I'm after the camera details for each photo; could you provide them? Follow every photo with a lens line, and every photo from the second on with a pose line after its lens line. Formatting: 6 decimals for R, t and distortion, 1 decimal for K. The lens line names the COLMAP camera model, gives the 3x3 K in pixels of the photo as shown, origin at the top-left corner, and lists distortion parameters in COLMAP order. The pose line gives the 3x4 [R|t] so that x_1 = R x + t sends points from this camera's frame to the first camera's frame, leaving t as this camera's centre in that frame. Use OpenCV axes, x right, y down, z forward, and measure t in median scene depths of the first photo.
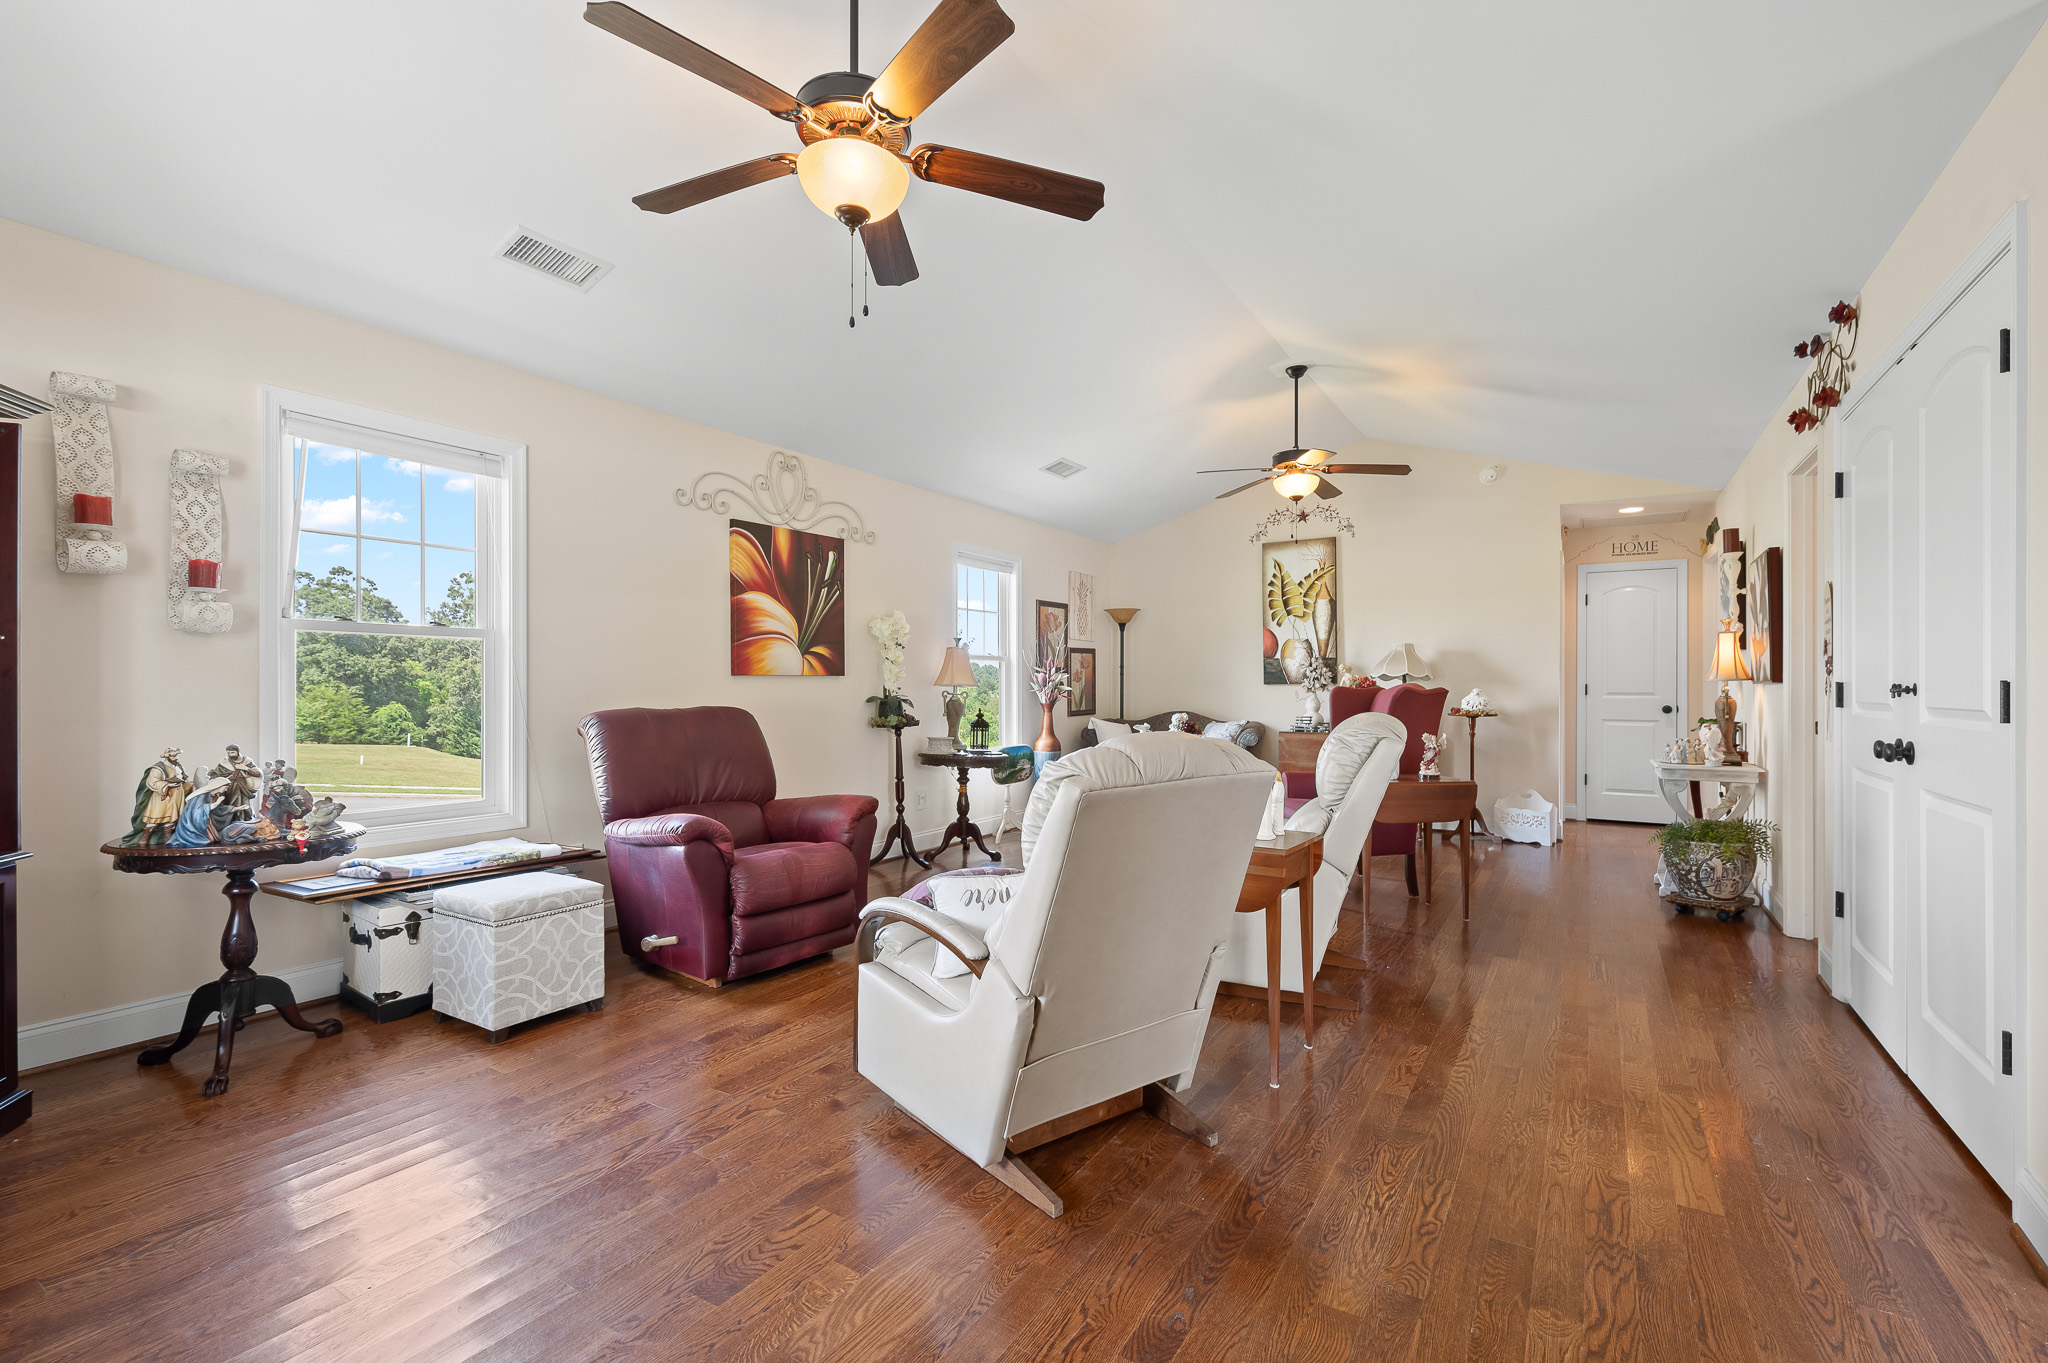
lens RADIAL K [[917.6, 0, 1027.3], [0, 917.6, 679.7], [0, 0, 1]] dist [0.000182, -0.000475]
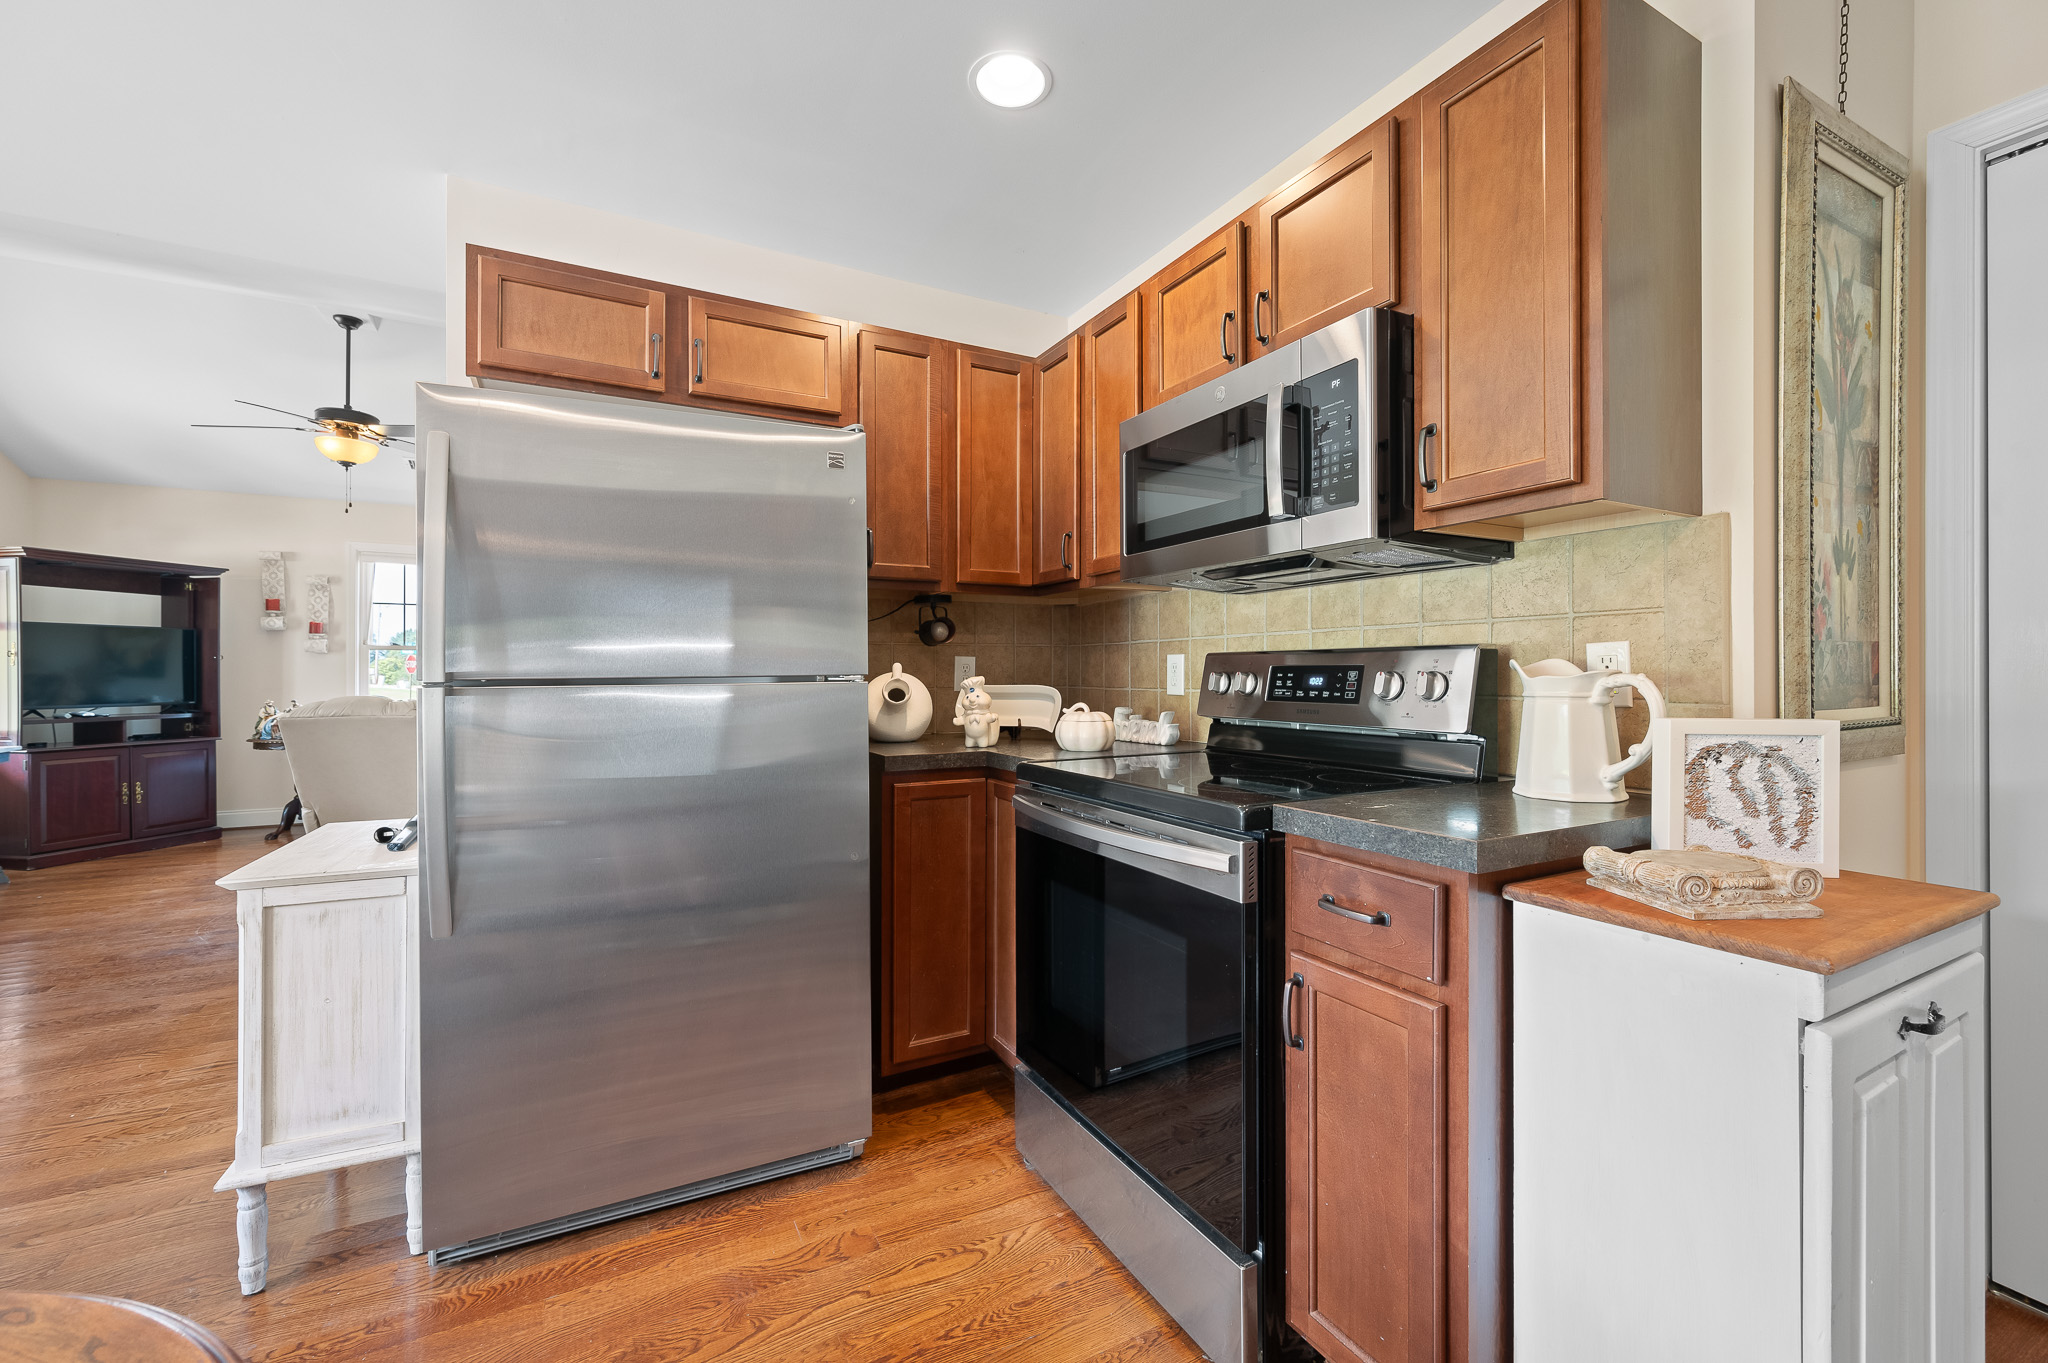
lens RADIAL K [[832.1, 0, 1031.6], [0, 832.1, 667.1], [0, 0, 1]] dist [0.001877, -0.000333]
pose [[0.863440, -0.005962, -0.504417, 0.933922], [0.006466, 0.999979, -0.000751, -0.000863], [0.504411, -0.002613, 0.863460, 0.044402]]
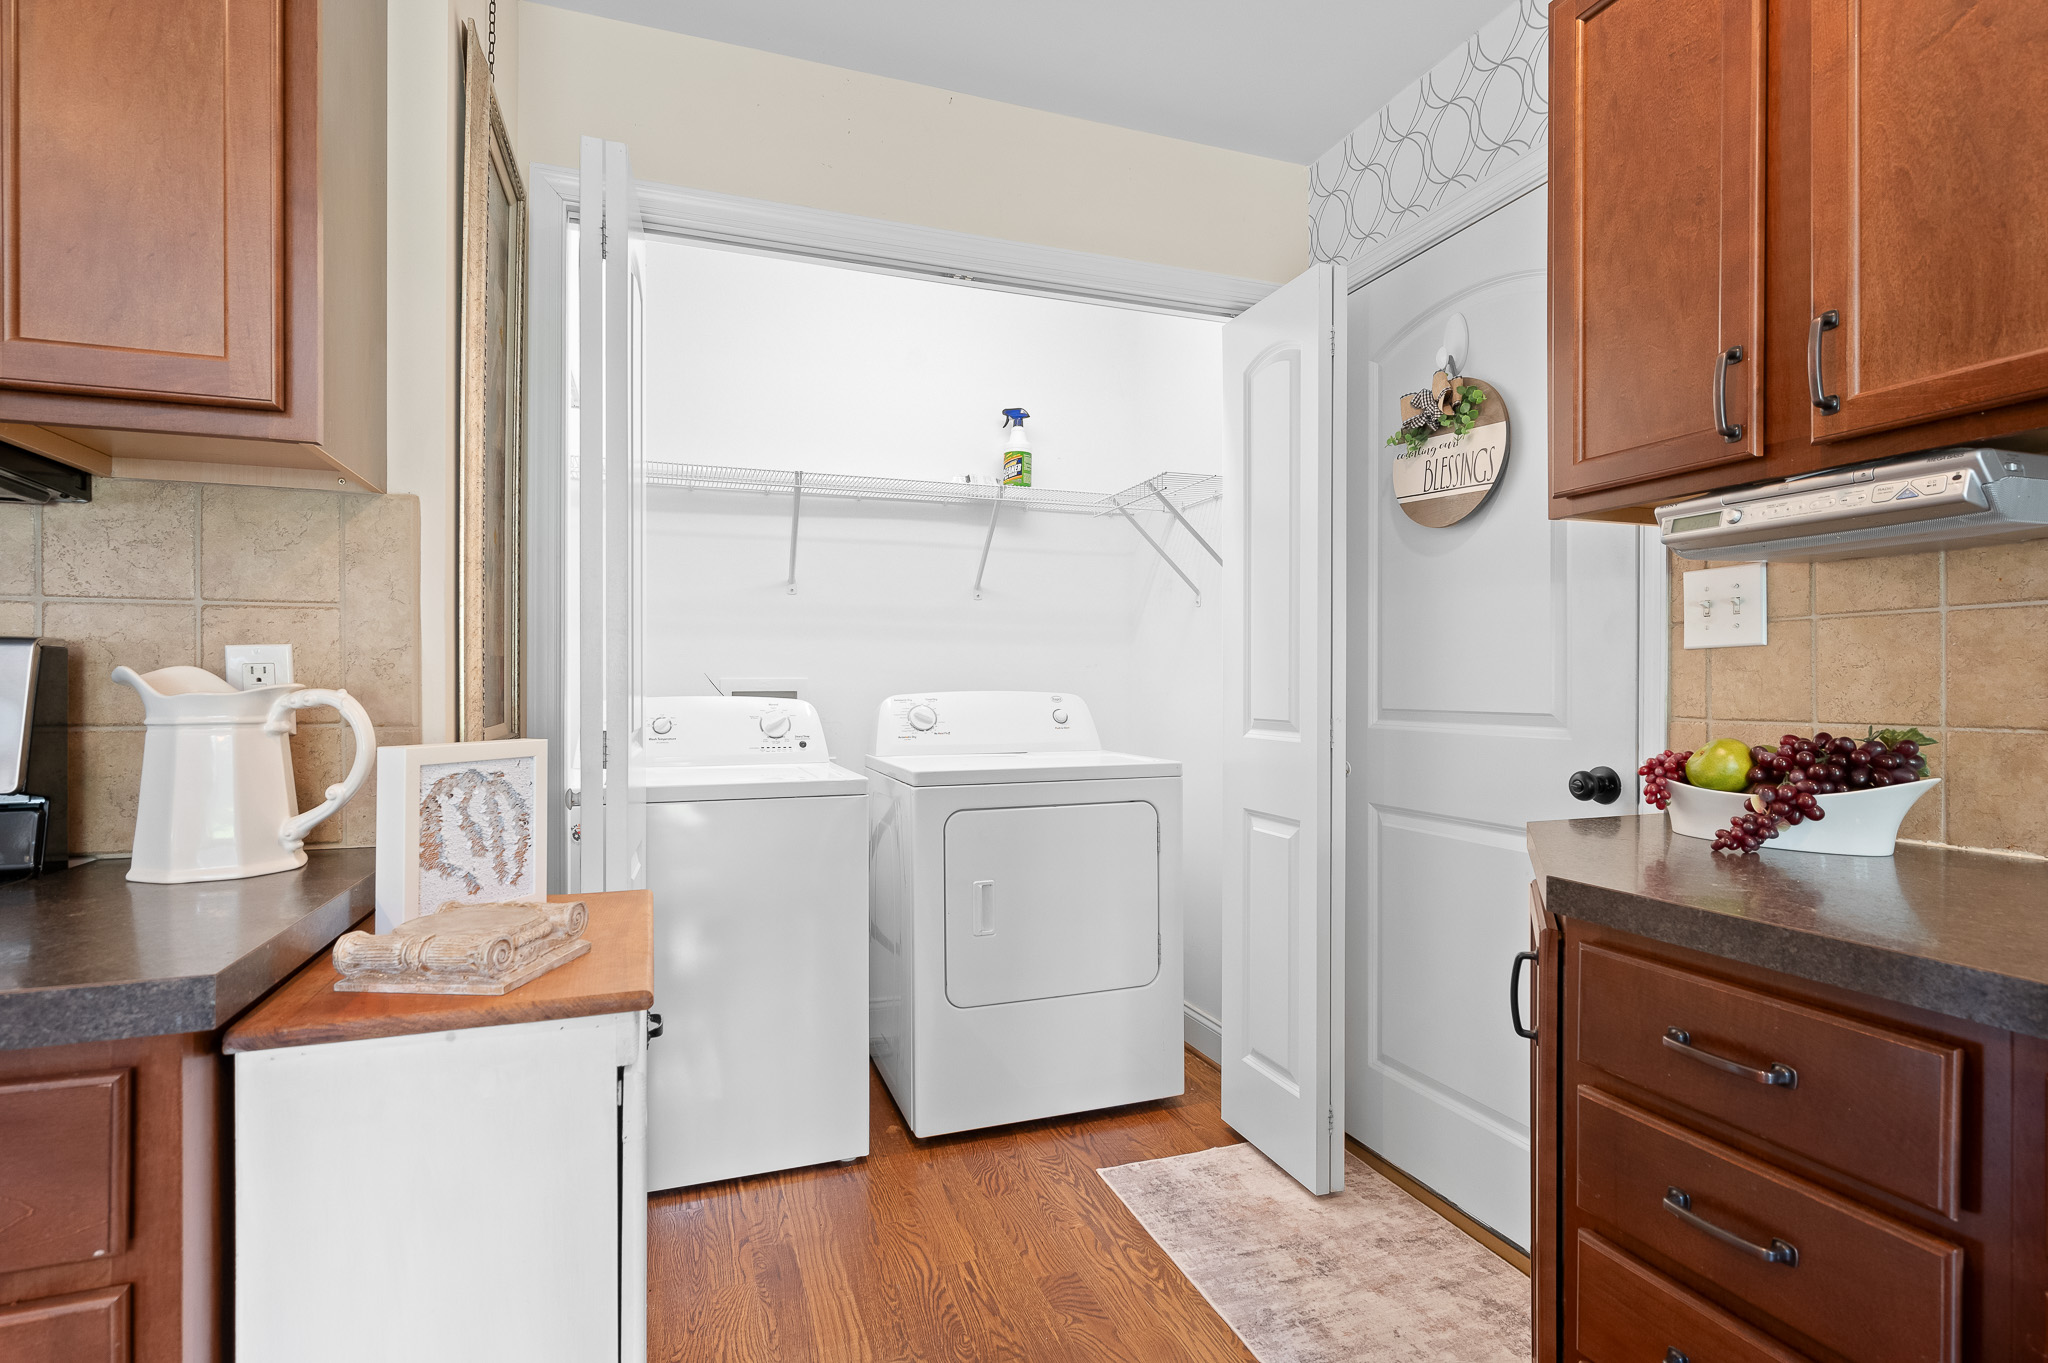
lens RADIAL K [[994.8, 0, 1023.5], [0, 994.8, 689.4], [0, 0, 1]] dist [-0.000915, 0.000081]
pose [[0.620947, 0.000804, 0.783852, 0.888755], [-0.008173, 0.999952, 0.005448, -0.000349], [-0.783810, -0.009789, 0.620924, 0.091264]]
